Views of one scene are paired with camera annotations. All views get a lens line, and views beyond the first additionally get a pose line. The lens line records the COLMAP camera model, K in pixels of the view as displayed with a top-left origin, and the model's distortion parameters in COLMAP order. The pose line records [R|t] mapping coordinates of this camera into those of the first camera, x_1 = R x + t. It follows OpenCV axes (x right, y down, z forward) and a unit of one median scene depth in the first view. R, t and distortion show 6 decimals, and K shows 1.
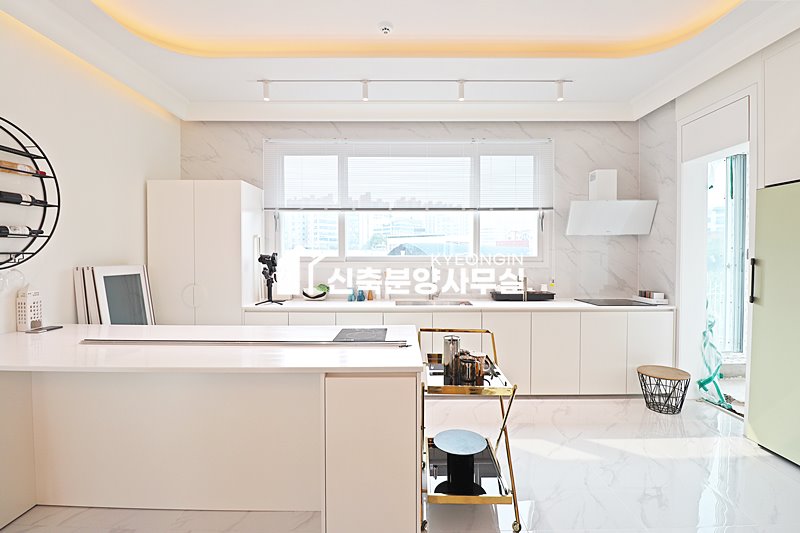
lens RADIAL K [[372.3, 0, 400.4], [0, 372.3, 262.5], [0, 0, 1]] dist [-0.018812, -0.000871]
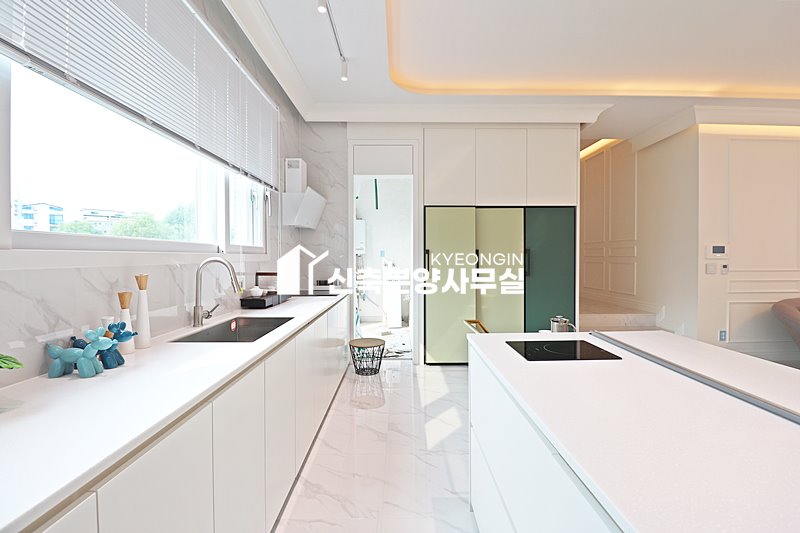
lens RADIAL K [[372.3, 0, 401.7], [0, 372.3, 264.0], [0, 0, 1]] dist [-0.018812, -0.000871]
pose [[-0.010985, -0.020570, 0.999728, -0.503738], [0.022017, 0.999541, 0.020808, 0.010507], [-0.999697, 0.022240, -0.010527, 0.850064]]
